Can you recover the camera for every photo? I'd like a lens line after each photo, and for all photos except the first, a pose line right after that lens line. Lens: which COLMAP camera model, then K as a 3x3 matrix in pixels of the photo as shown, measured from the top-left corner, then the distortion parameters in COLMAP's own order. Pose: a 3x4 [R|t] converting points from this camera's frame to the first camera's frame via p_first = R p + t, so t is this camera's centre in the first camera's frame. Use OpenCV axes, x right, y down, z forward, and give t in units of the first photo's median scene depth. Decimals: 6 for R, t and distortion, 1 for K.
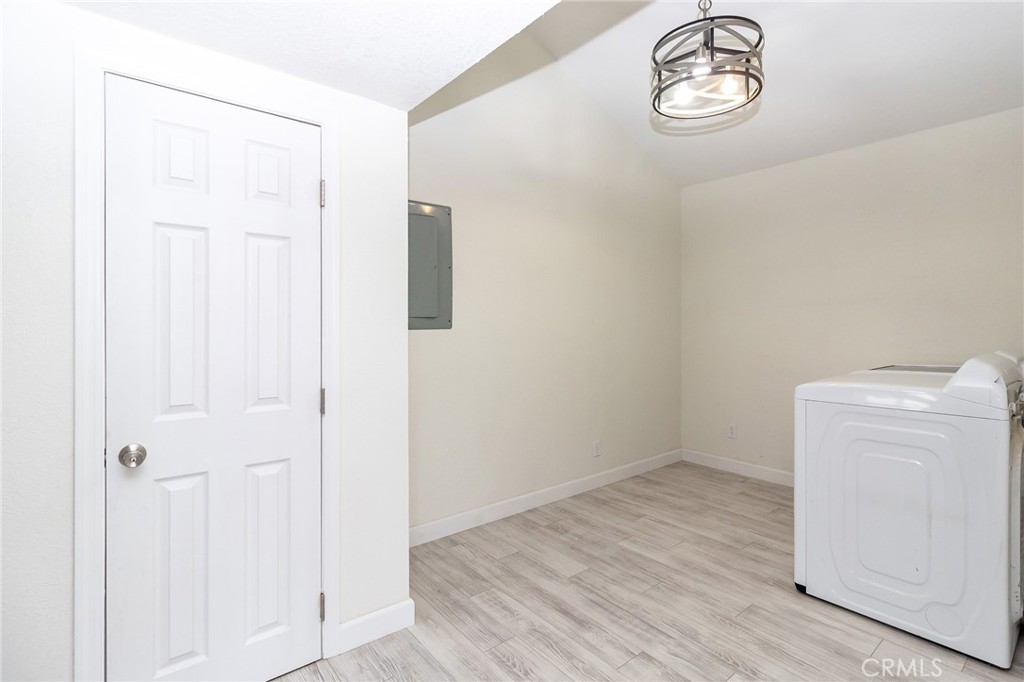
lens RADIAL K [[485.2, 0, 513.8], [0, 485.2, 333.9], [0, 0, 1]] dist [0.000923, 0.002050]
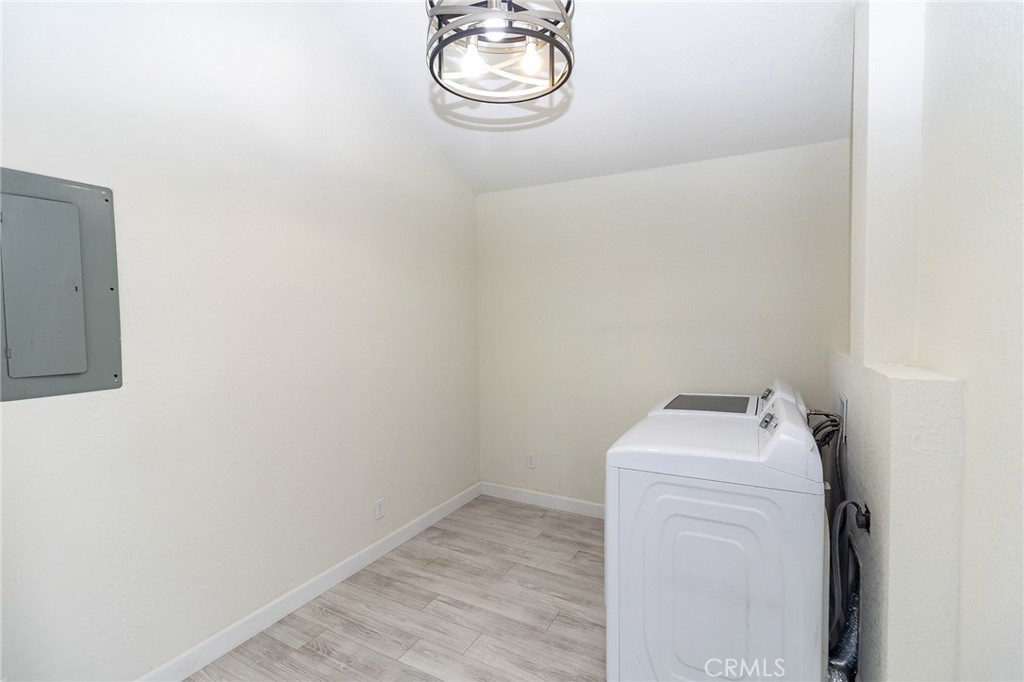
lens RADIAL K [[485.2, 0, 506.1], [0, 485.2, 340.9], [0, 0, 1]] dist [0.000923, 0.002050]
pose [[0.927586, -0.015587, 0.373285, 0.087448], [0.010371, 0.999819, 0.015978, -0.068234], [-0.373466, -0.010950, 0.927579, 0.225039]]
